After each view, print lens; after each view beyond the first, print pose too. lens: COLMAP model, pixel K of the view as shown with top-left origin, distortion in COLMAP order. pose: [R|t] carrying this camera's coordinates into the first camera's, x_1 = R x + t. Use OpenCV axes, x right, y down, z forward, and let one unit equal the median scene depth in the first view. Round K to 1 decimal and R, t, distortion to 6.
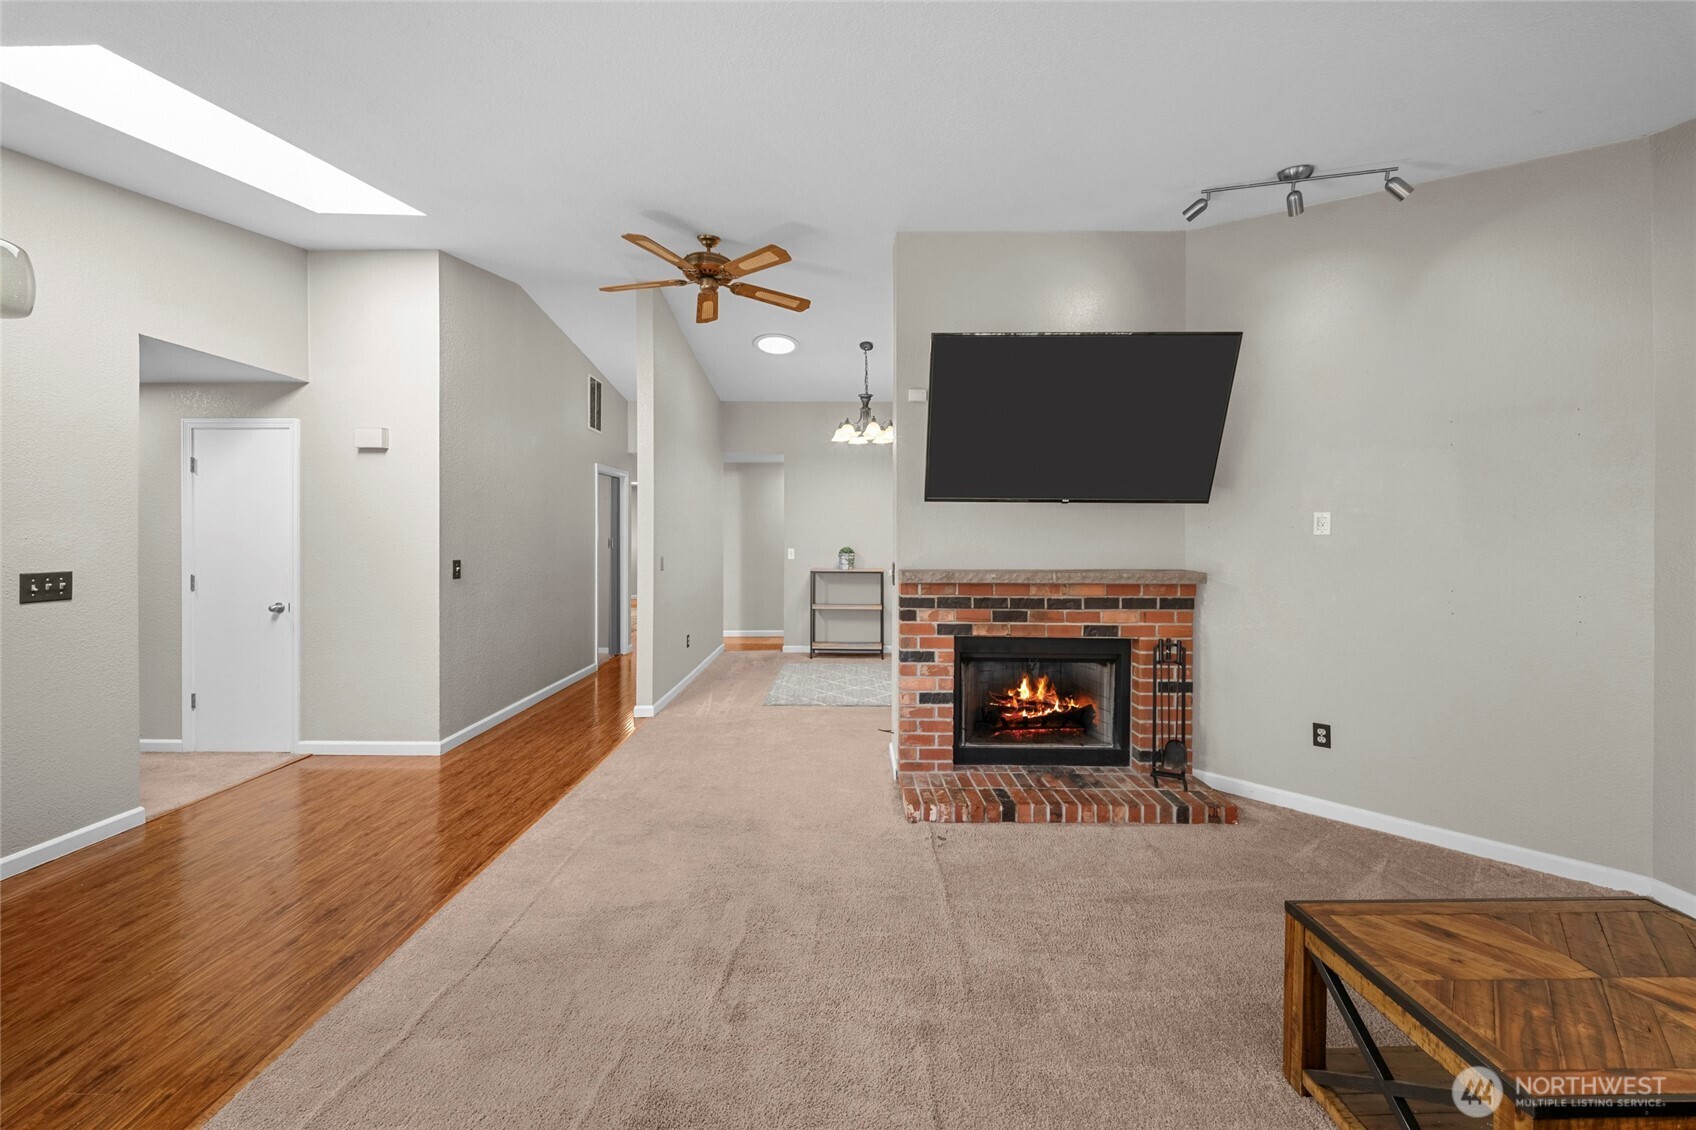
lens RADIAL K [[644.6, 0, 847.3], [0, 644.6, 531.4], [0, 0, 1]] dist [-0.001454, -0.002482]
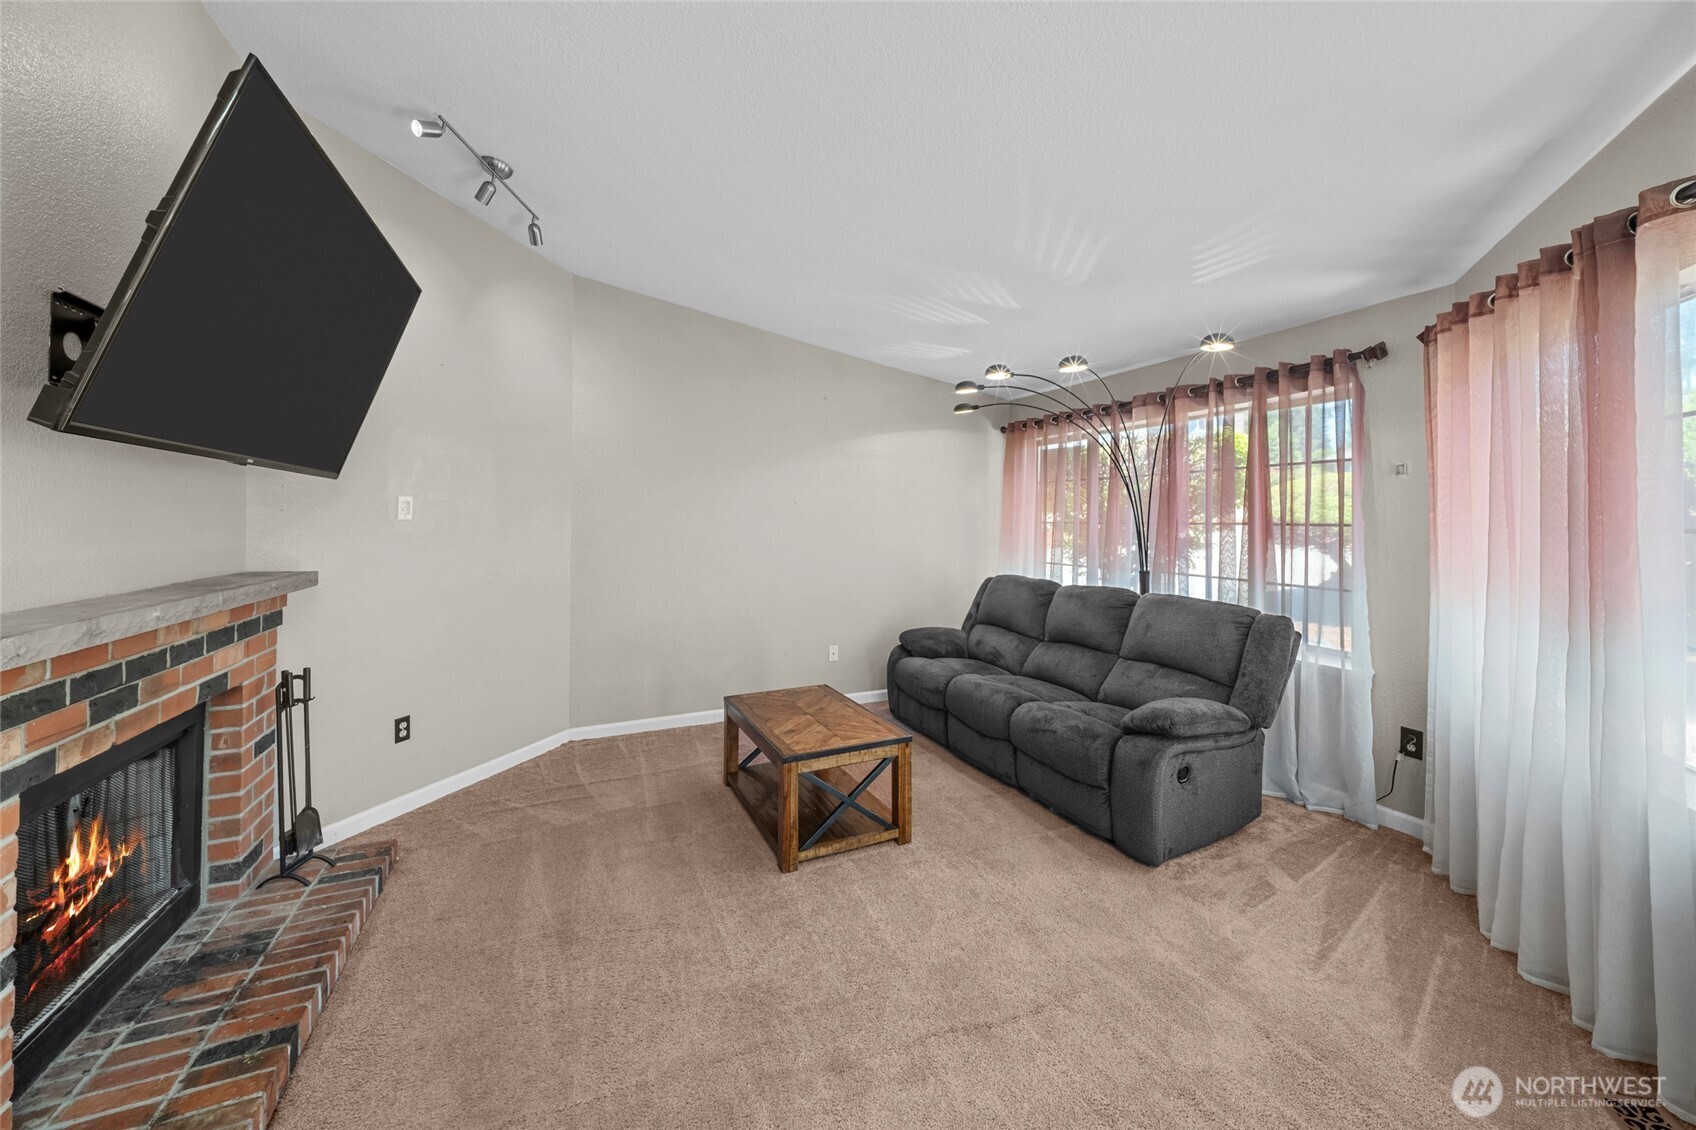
lens RADIAL K [[644.6, 0, 851.9], [0, 644.6, 502.1], [0, 0, 1]] dist [-0.001454, -0.002482]
pose [[-0.417267, 0.019842, 0.908567, -0.382922], [-0.000030, 0.999761, -0.021848, -0.000125], [-0.908784, -0.009143, -0.417167, 0.724227]]
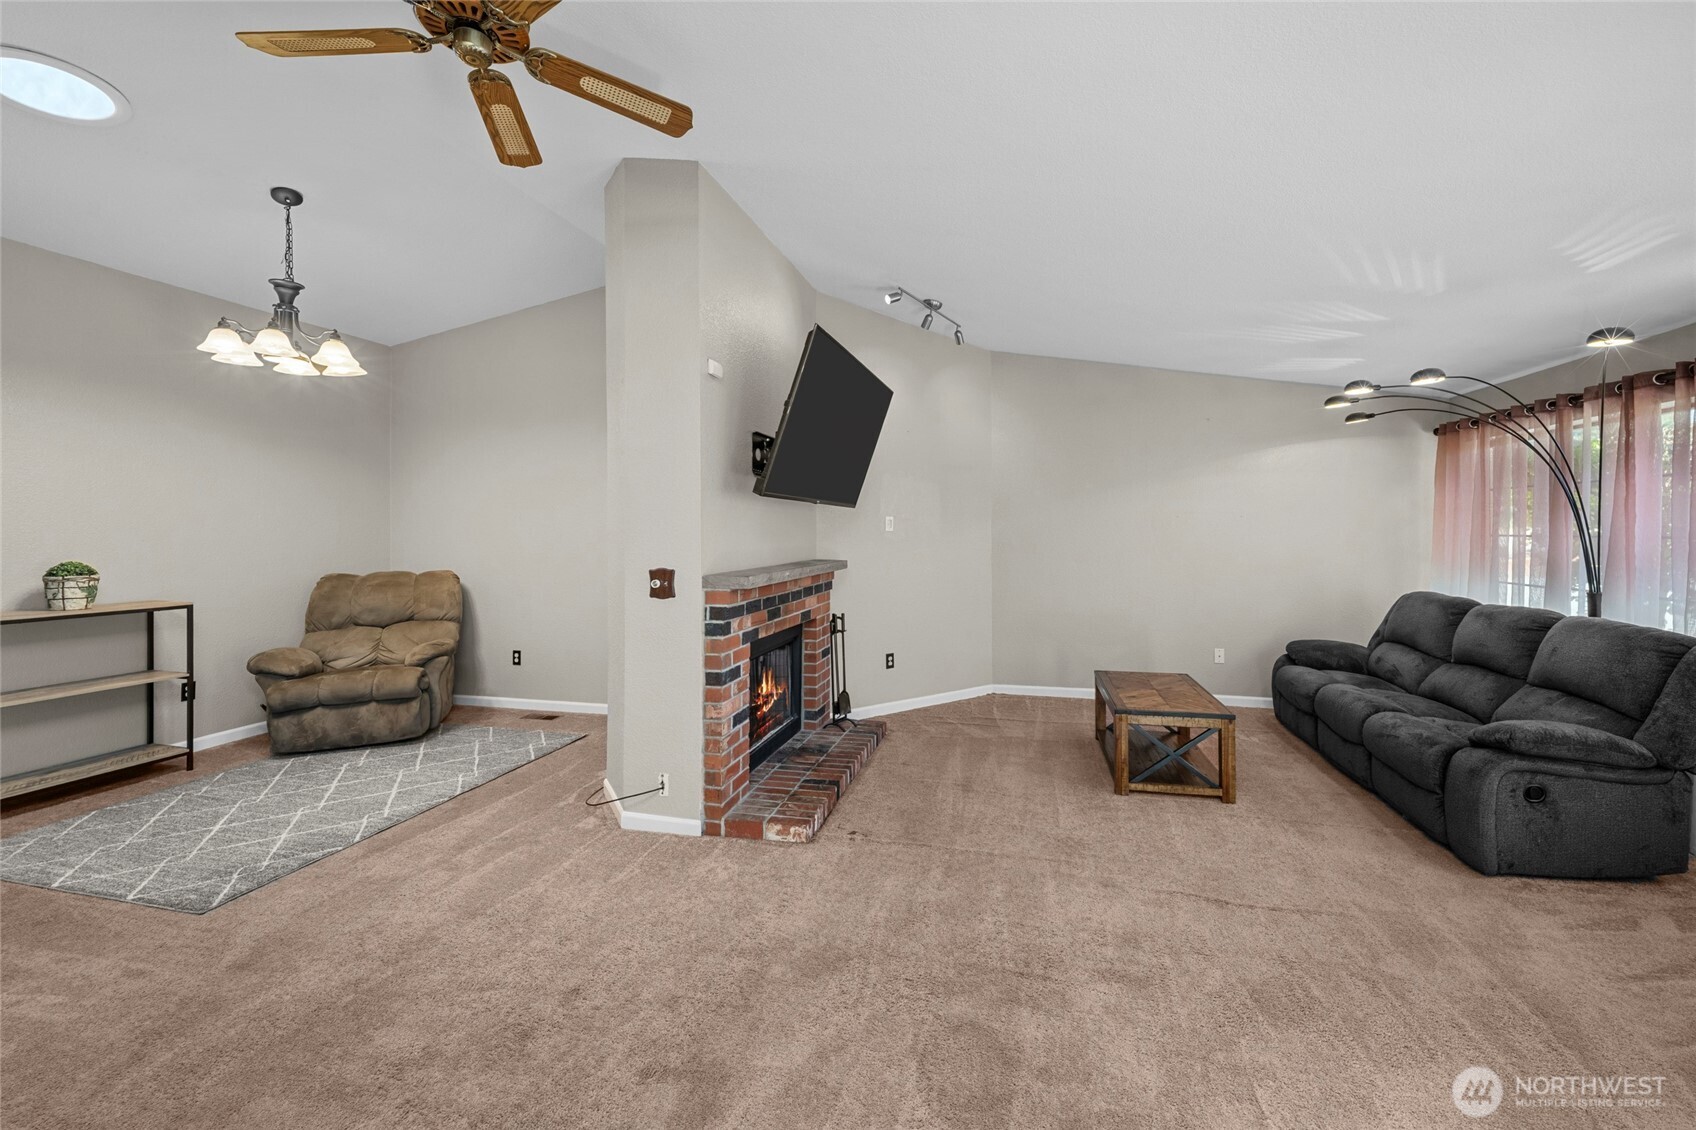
lens RADIAL K [[644.6, 0, 913.7], [0, 644.6, 524.9], [0, 0, 1]] dist [-0.001454, -0.002482]
pose [[0.167057, 0.004360, 0.985938, -0.710701], [0.000184, 0.999990, -0.004454, -0.002289], [-0.985947, 0.000926, 0.167055, 0.624097]]
